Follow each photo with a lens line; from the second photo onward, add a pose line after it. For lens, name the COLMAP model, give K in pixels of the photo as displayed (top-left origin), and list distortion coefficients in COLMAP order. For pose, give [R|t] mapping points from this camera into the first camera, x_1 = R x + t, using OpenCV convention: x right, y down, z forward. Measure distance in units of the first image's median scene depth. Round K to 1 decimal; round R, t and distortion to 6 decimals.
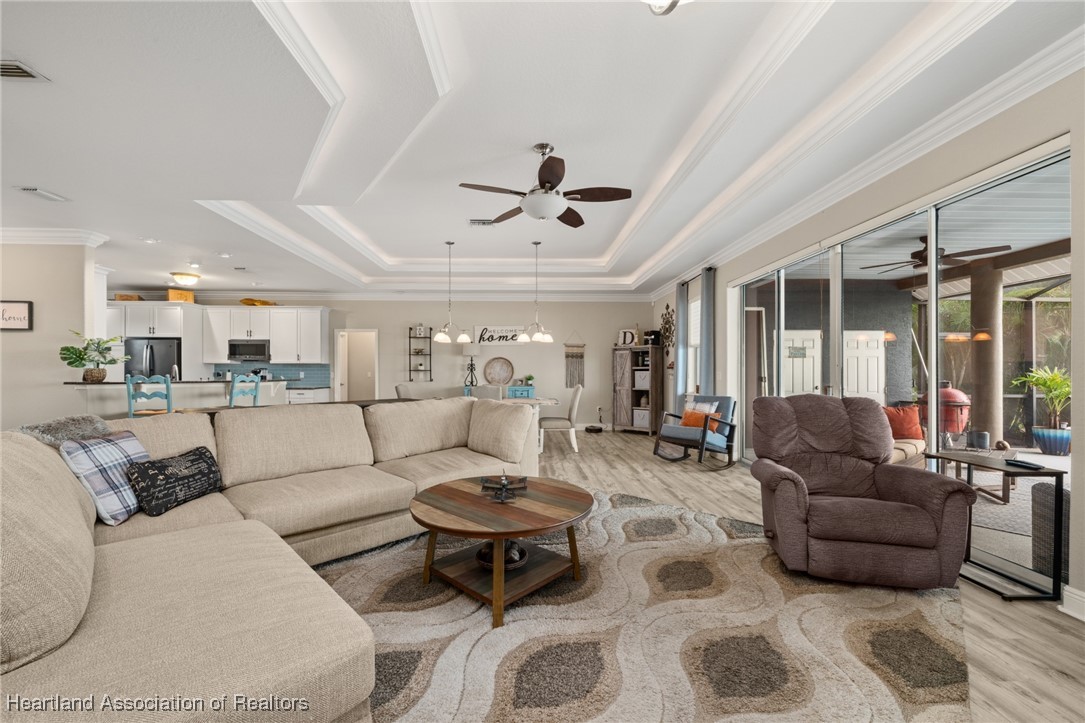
lens RADIAL K [[425.2, 0, 537.5], [0, 425.2, 371.6], [0, 0, 1]] dist [-0.001887, 0.000644]
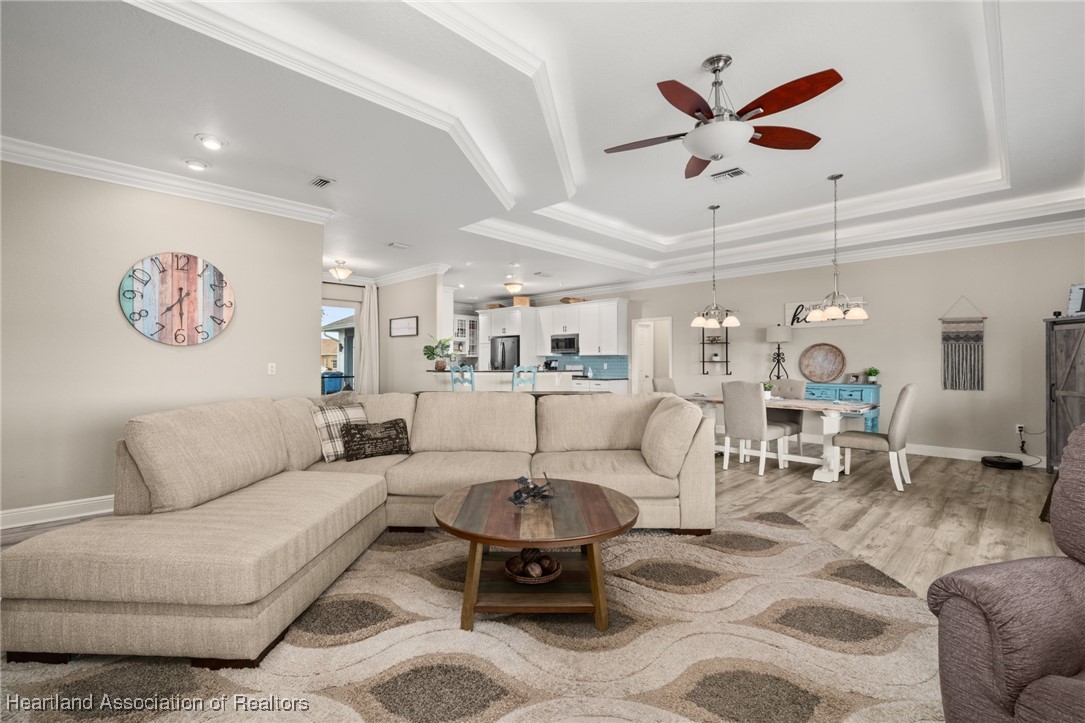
lens RADIAL K [[477.5, 0, 531.5], [0, 477.5, 360.8], [0, 0, 1]] dist [-0.000913, 0.000617]
pose [[0.676519, -0.003495, -0.736417, 0.200139], [-0.000558, 0.999986, -0.005258, 0.000782], [0.736425, 0.003967, 0.676508, 0.095977]]
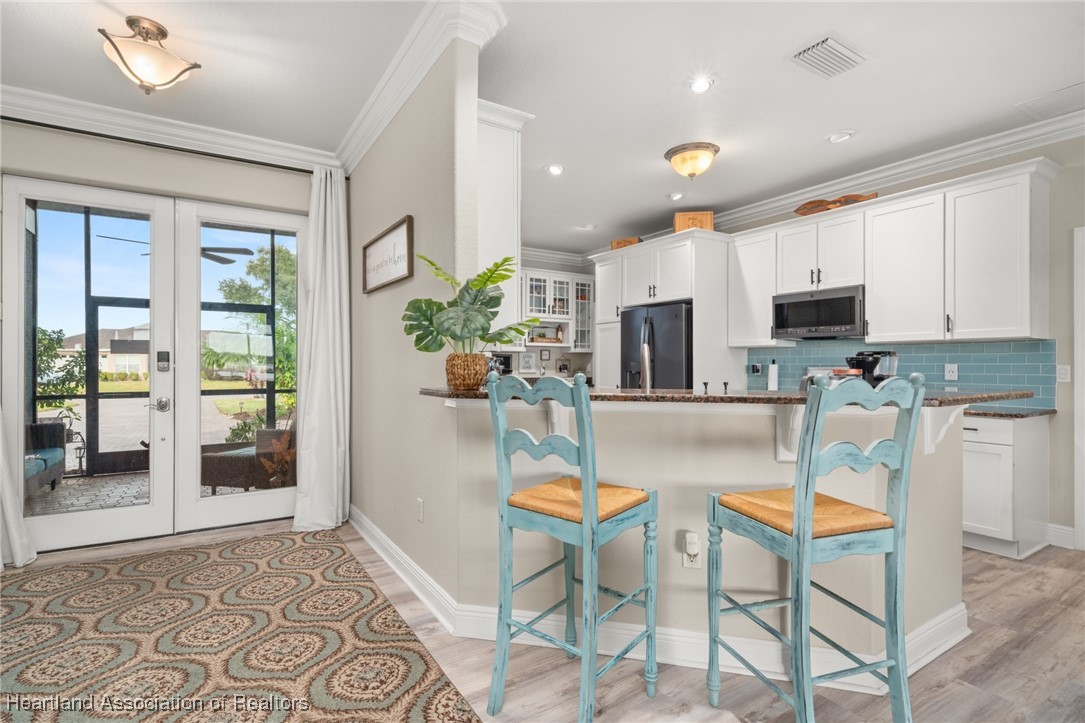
lens RADIAL K [[529.6, 0, 524.0], [0, 529.6, 364.7], [0, 0, 1]] dist [0.001634, 0.001211]
pose [[0.492034, -0.000391, -0.870576, -0.378732], [0.001047, 0.999999, 0.000143, 0.001130], [0.870575, -0.000982, 0.492034, 0.506269]]
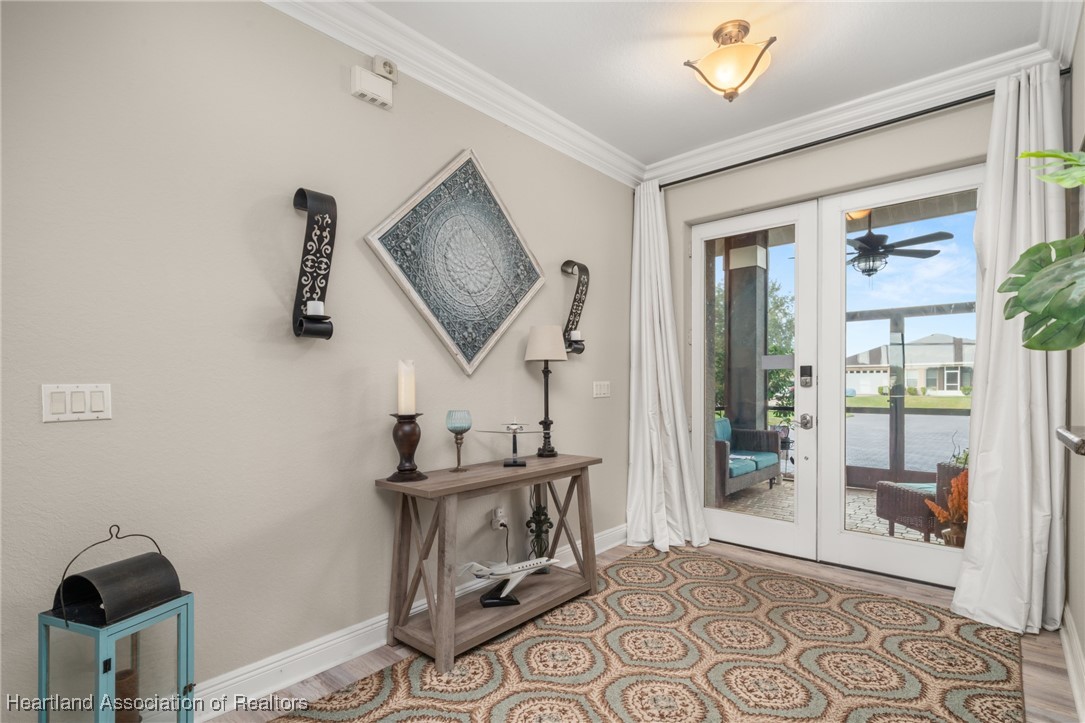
lens RADIAL K [[529.6, 0, 530.1], [0, 529.6, 388.6], [0, 0, 1]] dist [0.001634, 0.001211]
pose [[-0.690044, 0.013037, -0.723650, -0.465909], [0.005805, 0.999905, 0.012479, 0.001612], [0.723744, 0.004410, -0.690055, 0.601854]]
